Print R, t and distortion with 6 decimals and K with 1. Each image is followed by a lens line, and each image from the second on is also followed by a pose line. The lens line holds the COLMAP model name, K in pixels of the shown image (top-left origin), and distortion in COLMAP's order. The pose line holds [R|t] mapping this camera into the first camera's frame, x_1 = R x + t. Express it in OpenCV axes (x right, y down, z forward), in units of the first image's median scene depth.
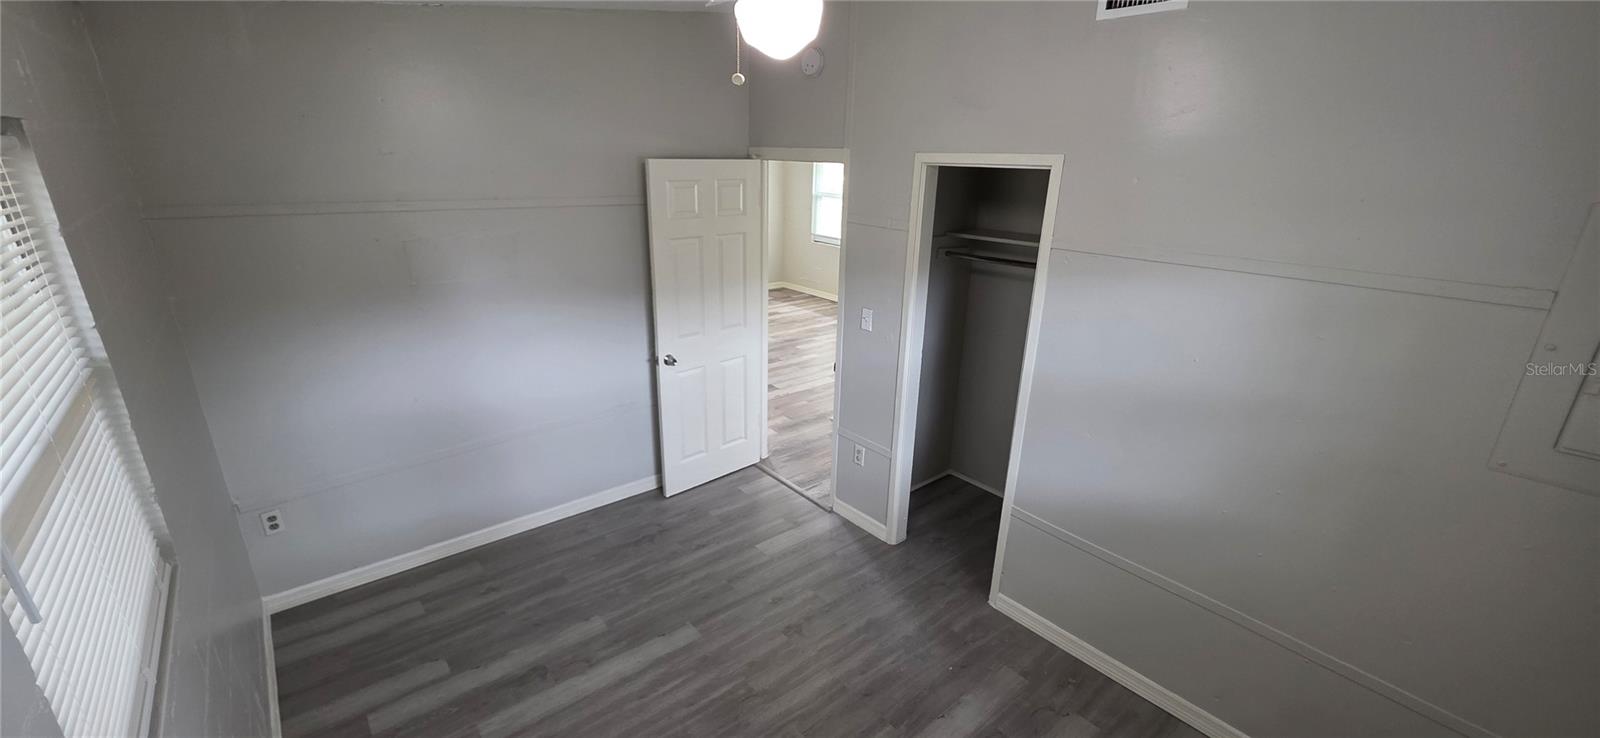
lens RADIAL K [[636.9, 0, 794.9], [0, 636.9, 370.1], [0, 0, 1]] dist [-0.000382, -0.000048]
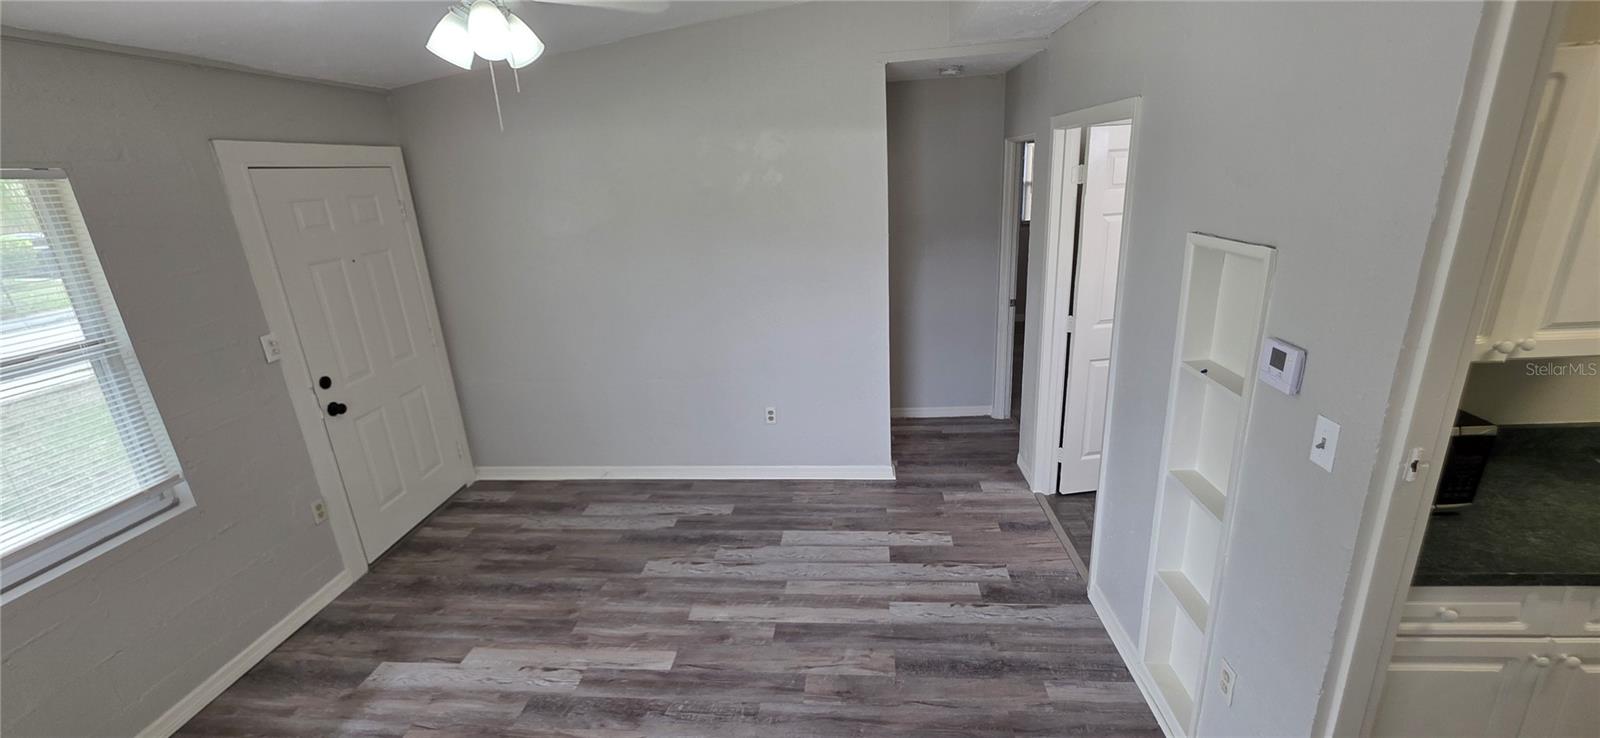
lens RADIAL K [[636.9, 0, 794.9], [0, 636.9, 370.1], [0, 0, 1]] dist [-0.000382, -0.000048]
pose [[-0.711095, -0.191389, 0.676546, -0.225904], [0.271885, 0.812531, 0.515628, -0.293466], [-0.648400, 0.550603, -0.525751, 0.875191]]
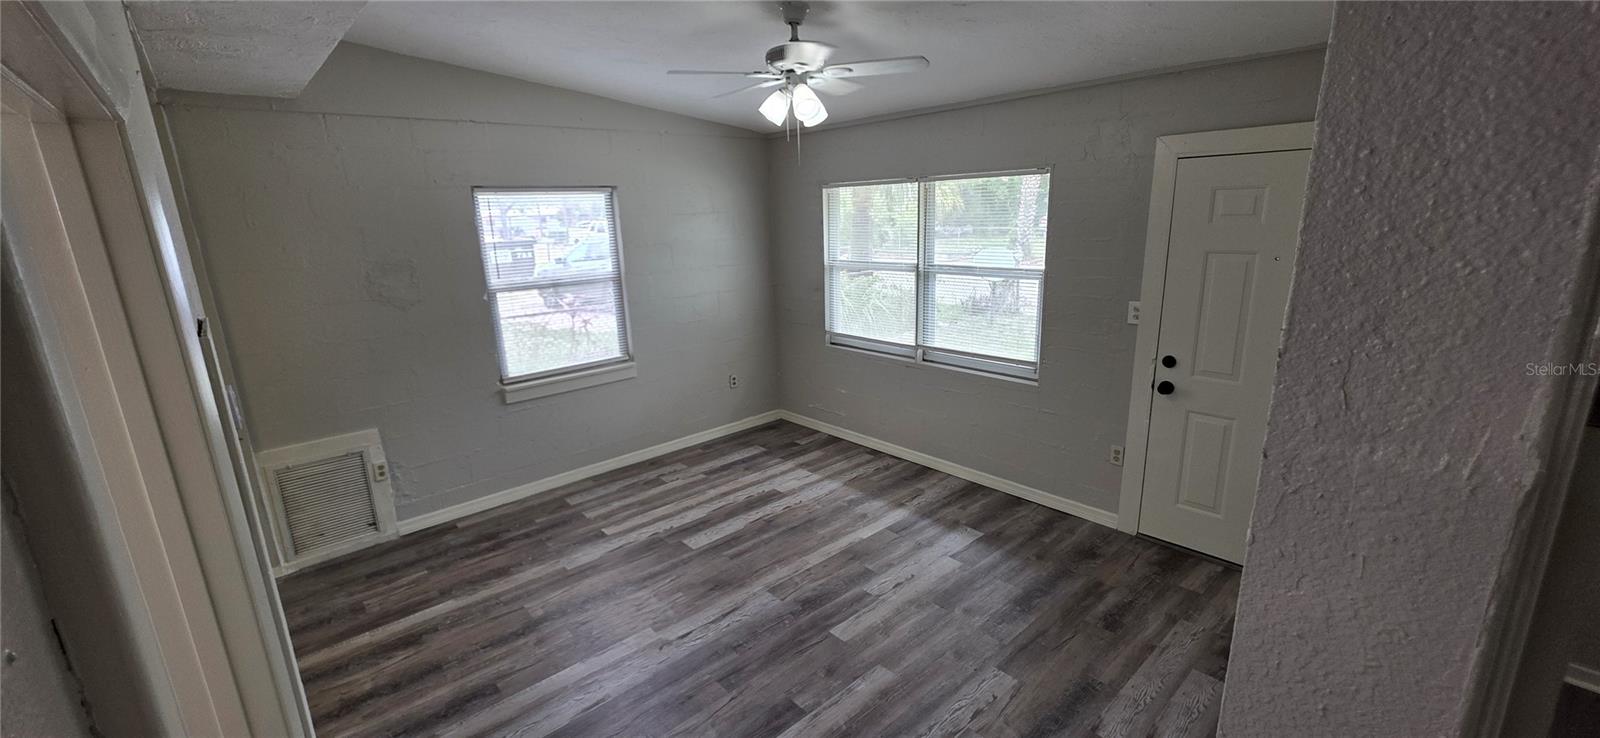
lens RADIAL K [[636.9, 0, 794.9], [0, 636.9, 370.1], [0, 0, 1]] dist [-0.000382, -0.000048]
pose [[0.998058, -0.057333, 0.024343, -0.018954], [0.059203, 0.994644, -0.084729, -0.144343], [-0.019355, 0.086006, 0.996107, 0.473012]]
